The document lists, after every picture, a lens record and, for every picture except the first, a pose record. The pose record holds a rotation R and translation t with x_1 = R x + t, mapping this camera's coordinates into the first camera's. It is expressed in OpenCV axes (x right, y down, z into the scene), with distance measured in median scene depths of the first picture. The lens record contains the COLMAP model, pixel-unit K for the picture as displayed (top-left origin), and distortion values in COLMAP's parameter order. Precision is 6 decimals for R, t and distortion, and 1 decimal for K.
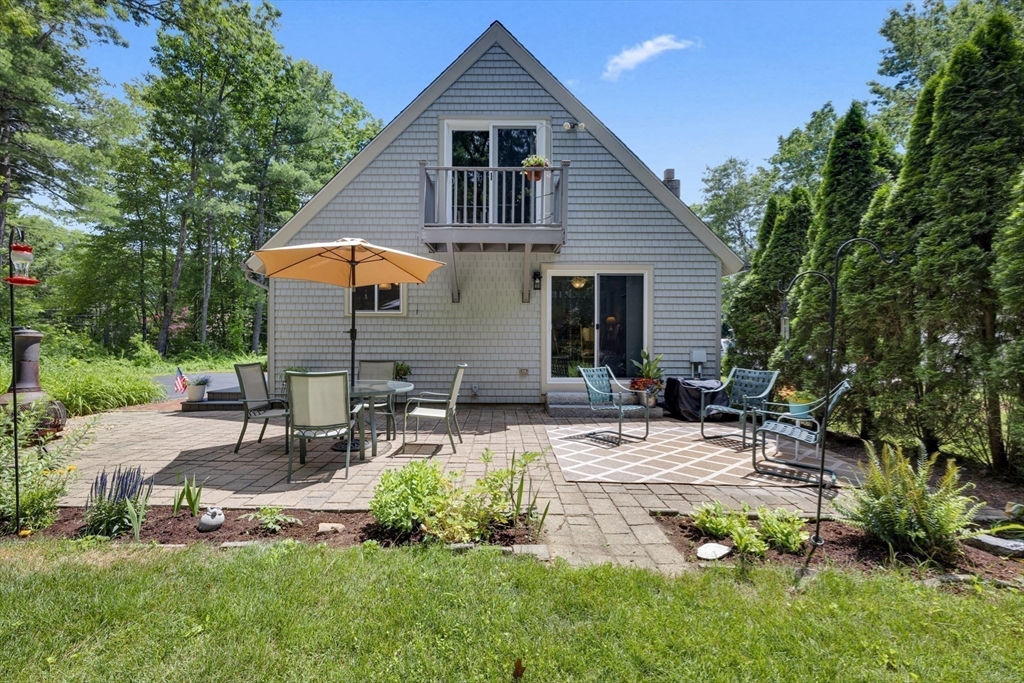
lens RADIAL K [[410.7, 0, 503.9], [0, 410.7, 338.5], [0, 0, 1]] dist [0.006251, -0.000097]
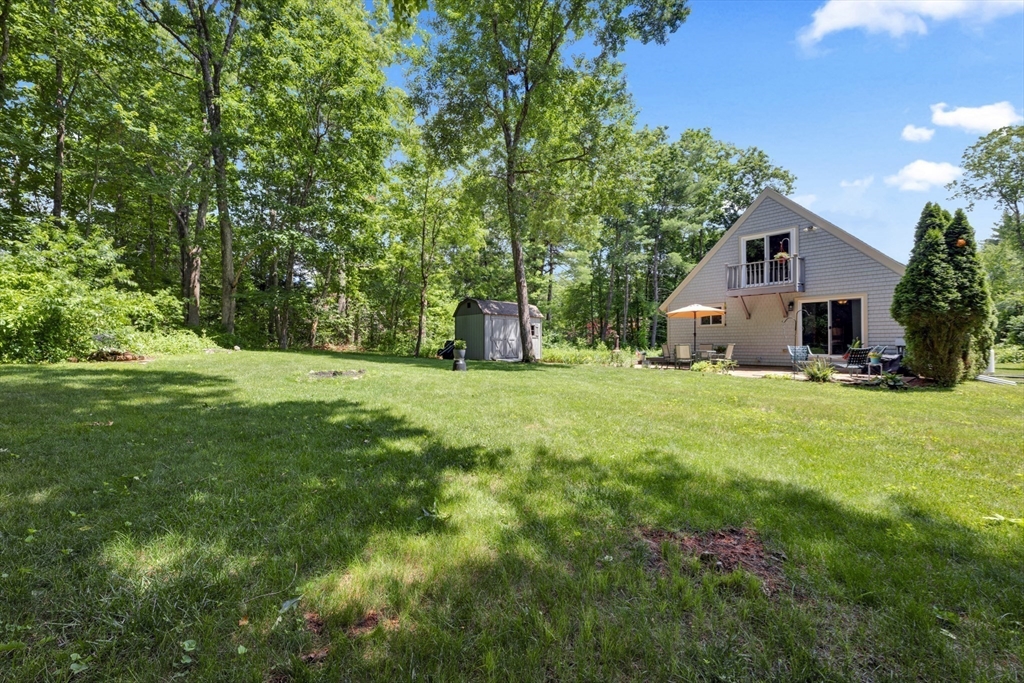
lens RADIAL K [[410.7, 0, 500.0], [0, 410.7, 341.0], [0, 0, 1]] dist [0.006251, -0.000097]
pose [[0.633615, -0.012070, -0.773555, 0.745874], [0.013631, 0.999897, -0.004437, 0.020829], [0.773529, -0.007733, 0.633714, -1.429164]]
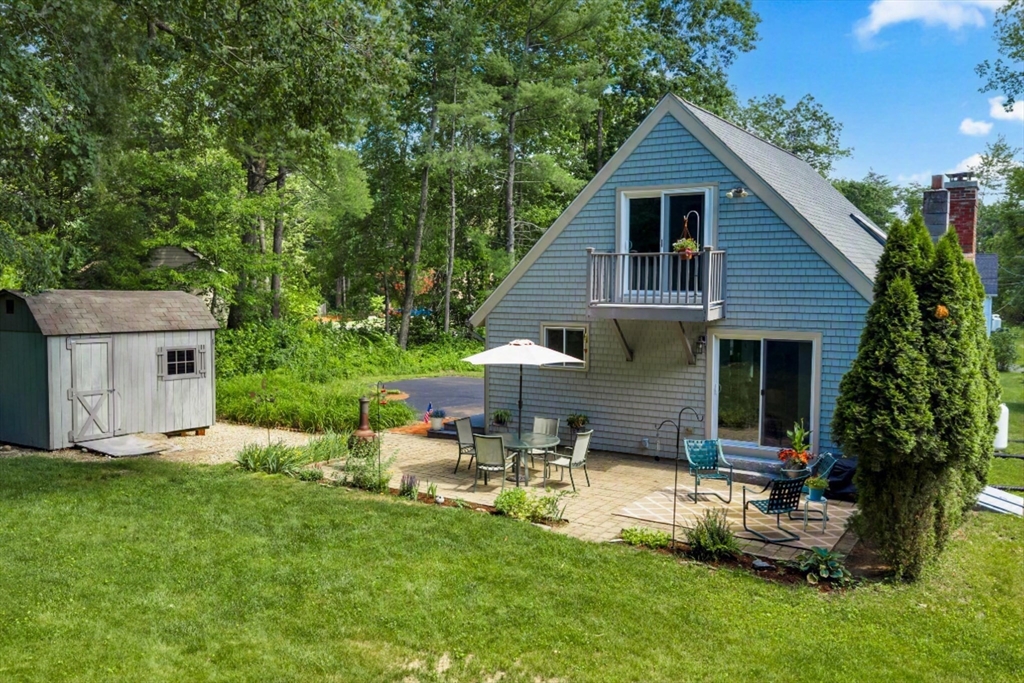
lens RADIAL K [[853.1, 0, 518.9], [0, 853.1, 340.2], [0, 0, 1]] dist [0.001879, 0.001659]
pose [[0.851817, 0.039741, -0.522330, 0.798367], [-0.004349, 0.997620, 0.068811, -0.294139], [0.523822, -0.056342, 0.849963, -1.042096]]
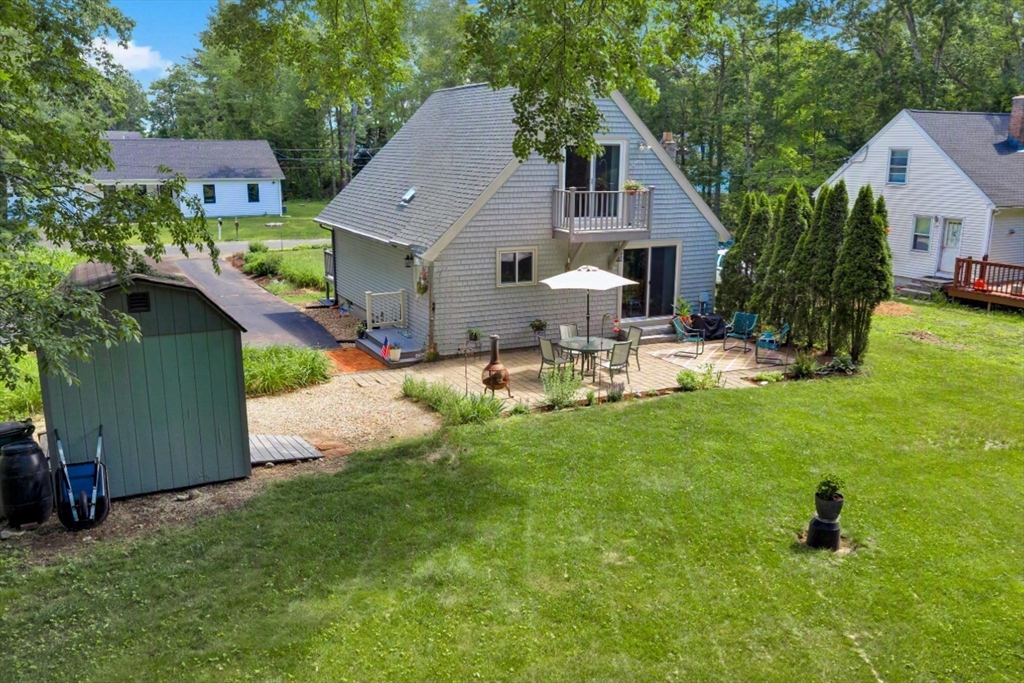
lens RADIAL K [[853.1, 0, 510.4], [0, 853.1, 344.8], [0, 0, 1]] dist [0.001879, 0.001659]
pose [[0.895175, -0.097706, 0.434874, -1.586807], [-0.003707, 0.974011, 0.226468, -0.507182], [-0.445699, -0.204341, 0.871549, -1.507603]]
